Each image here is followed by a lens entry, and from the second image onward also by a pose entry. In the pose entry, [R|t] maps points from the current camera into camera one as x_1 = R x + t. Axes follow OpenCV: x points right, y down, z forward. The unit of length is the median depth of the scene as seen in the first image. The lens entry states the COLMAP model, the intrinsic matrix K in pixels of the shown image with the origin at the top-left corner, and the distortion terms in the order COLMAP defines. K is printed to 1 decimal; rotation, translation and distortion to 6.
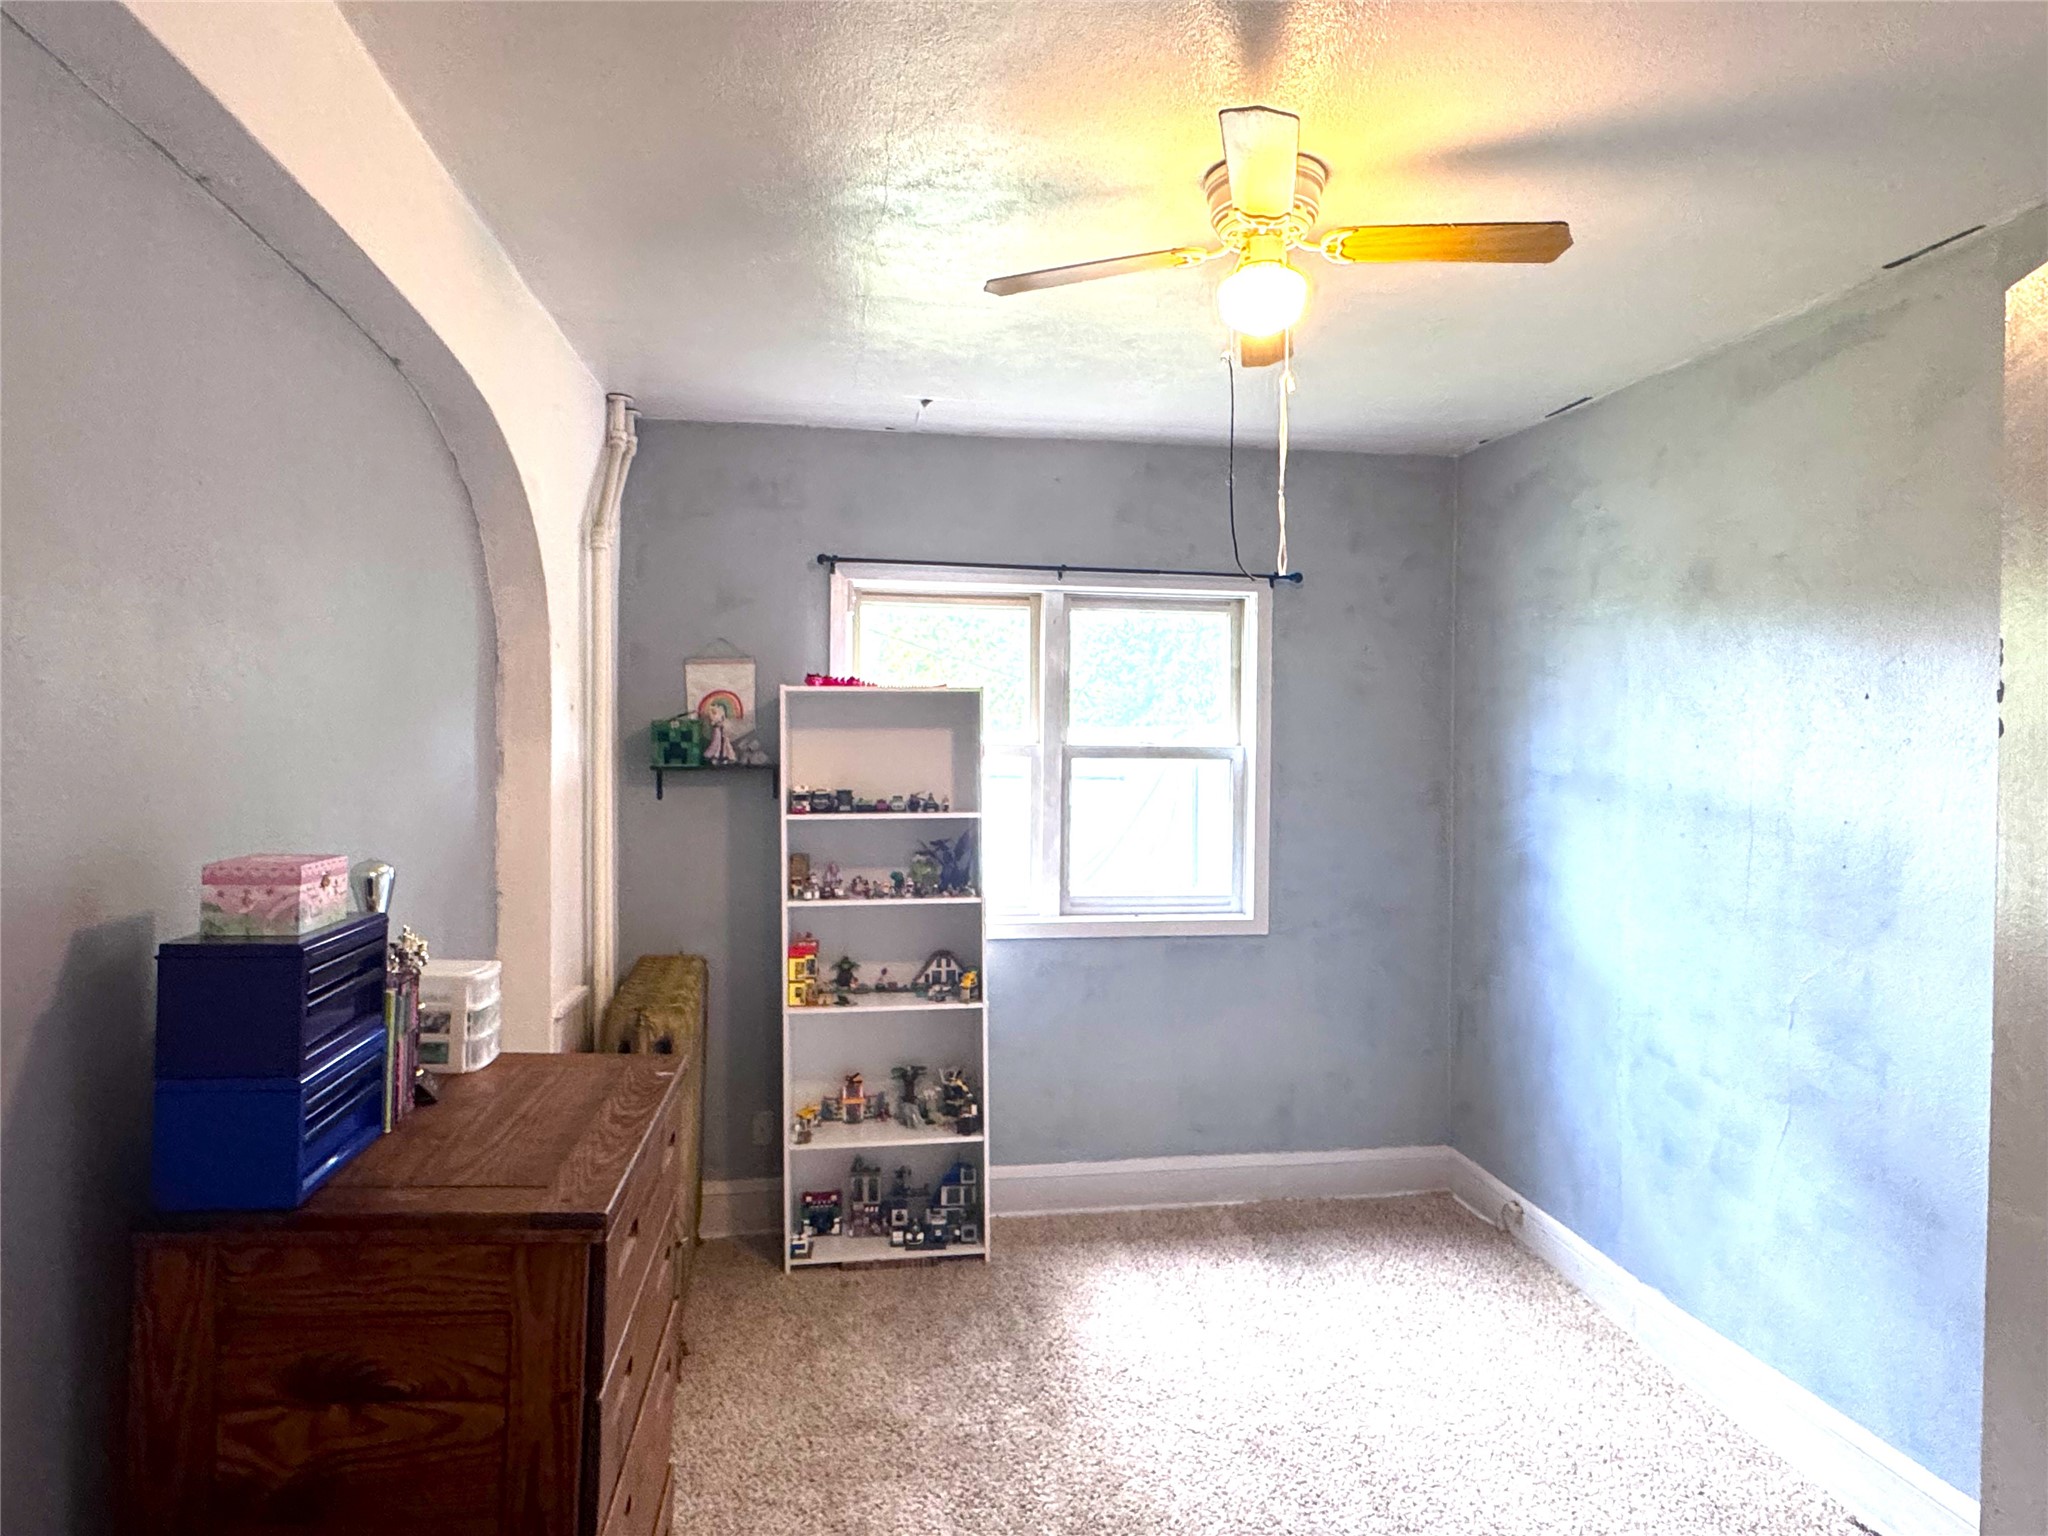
lens RADIAL K [[1178.4, 0, 1025.0], [0, 1178.4, 764.5], [0, 0, 1]] dist [0.000499, -0.000035]
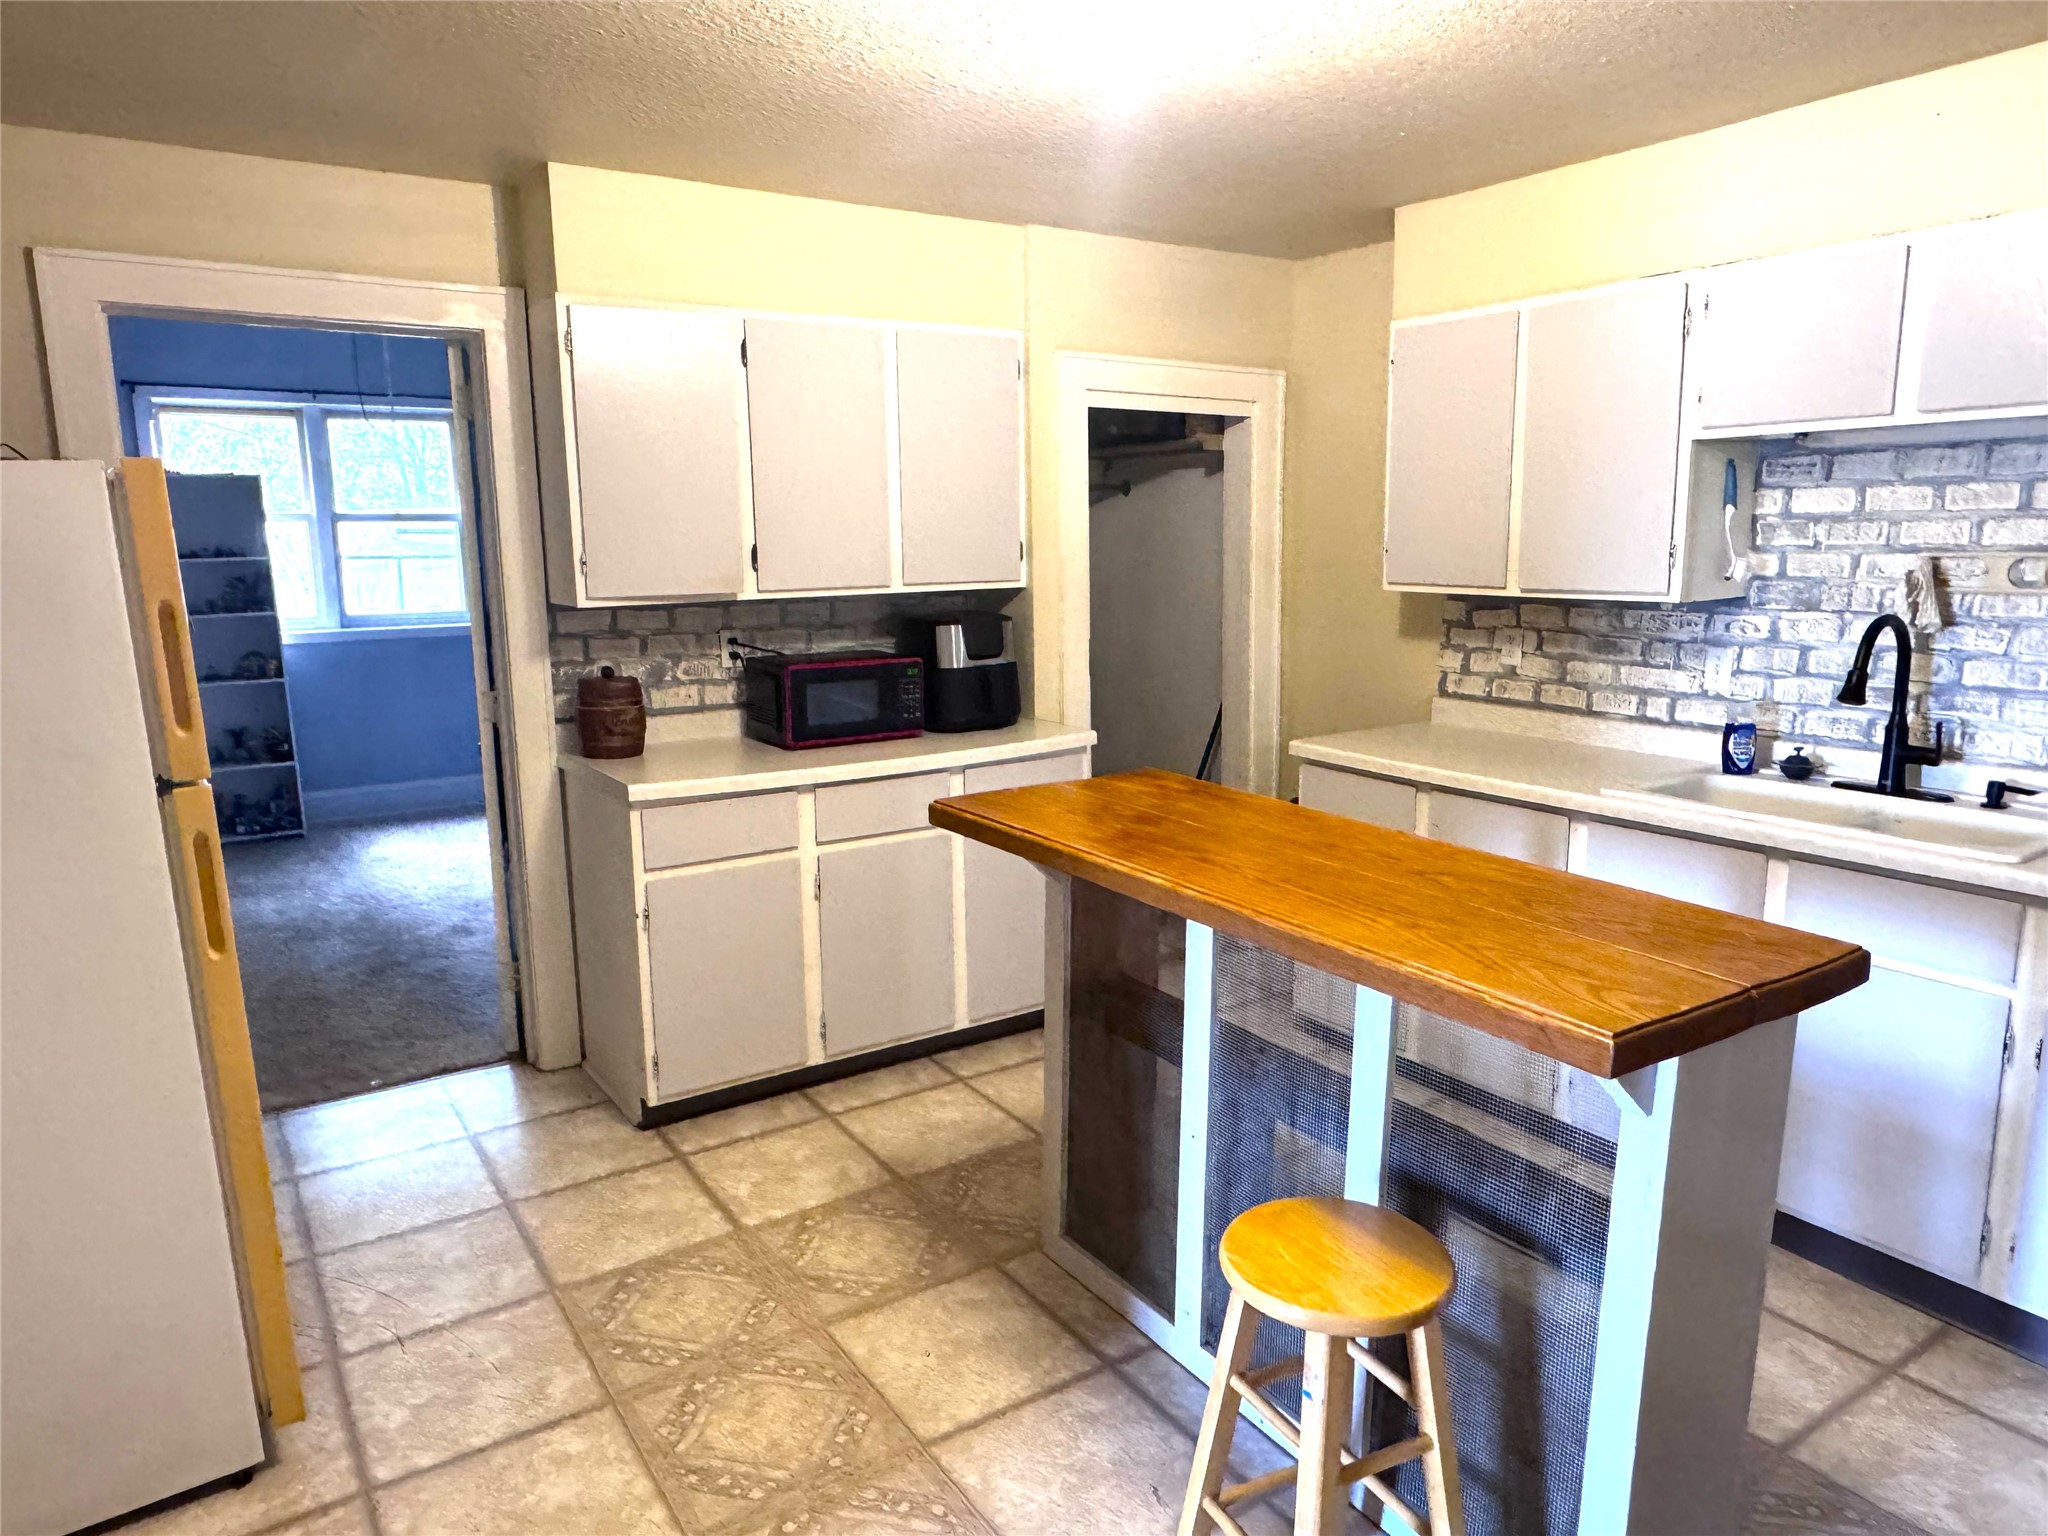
lens RADIAL K [[1318.9, 0, 1021.1], [0, 1318.9, 759.1], [0, 0, 1]] dist [0.001446, -0.001418]
pose [[0.899805, -0.091736, 0.426539, 0.086617], [0.018200, 0.984686, 0.173382, 0.018391], [-0.435913, -0.148247, 0.887695, -0.995734]]
